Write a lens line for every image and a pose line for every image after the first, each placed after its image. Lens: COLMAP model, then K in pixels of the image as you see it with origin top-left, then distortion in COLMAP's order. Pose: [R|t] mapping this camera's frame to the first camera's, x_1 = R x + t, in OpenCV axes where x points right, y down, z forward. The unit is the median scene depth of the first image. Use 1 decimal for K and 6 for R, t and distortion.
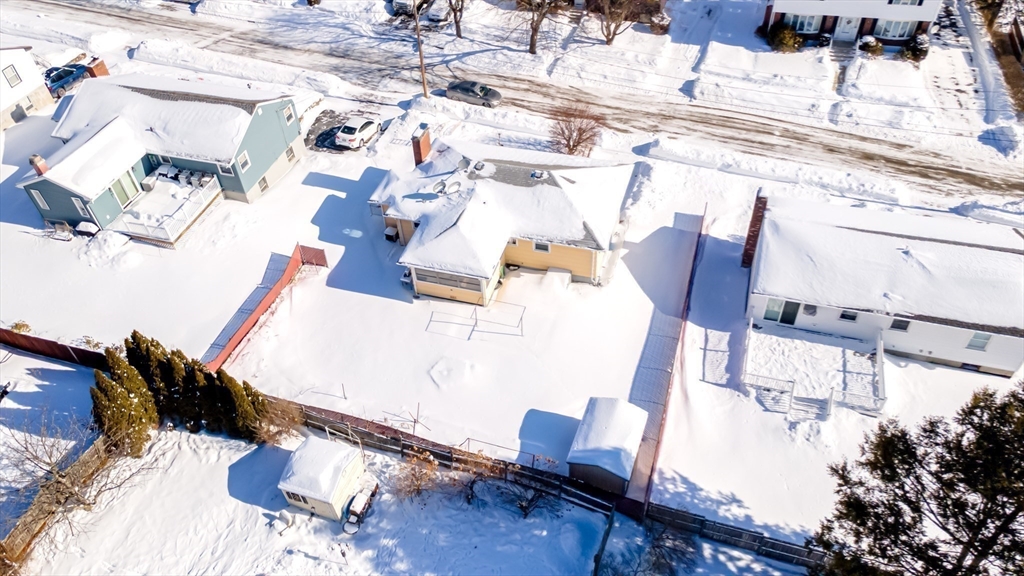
lens RADIAL K [[776.4, 0, 512.0], [0, 776.4, 288.0], [0, 0, 1]] dist [0.067048, -0.001079]
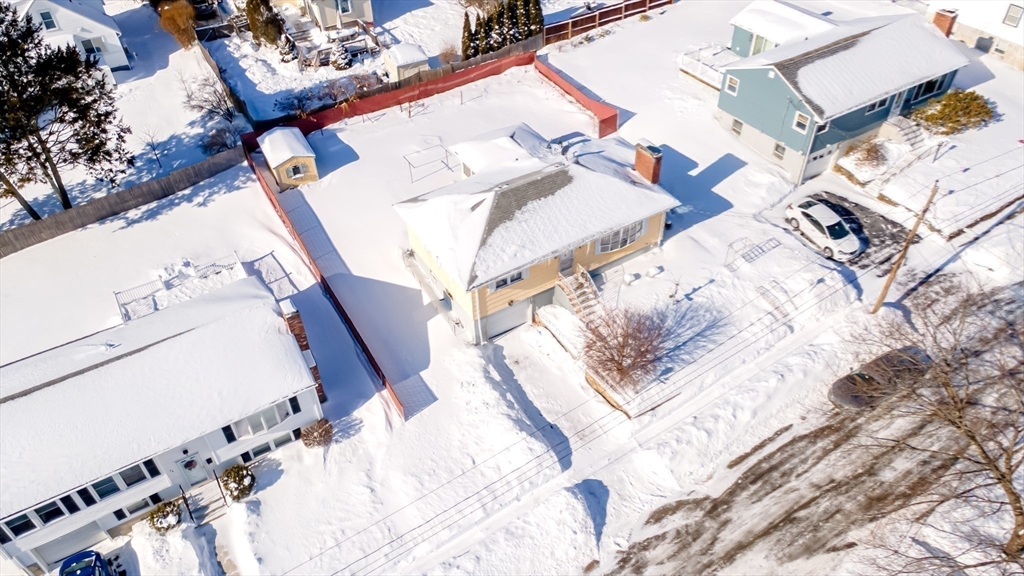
lens RADIAL K [[776.4, 0, 512.0], [0, 776.4, 288.0], [0, 0, 1]] dist [0.067048, -0.001079]
pose [[-0.672029, 0.530646, -0.516519, 0.512572], [-0.462366, 0.244160, 0.852410, -0.821650], [0.578442, 0.811665, 0.081270, 0.944946]]
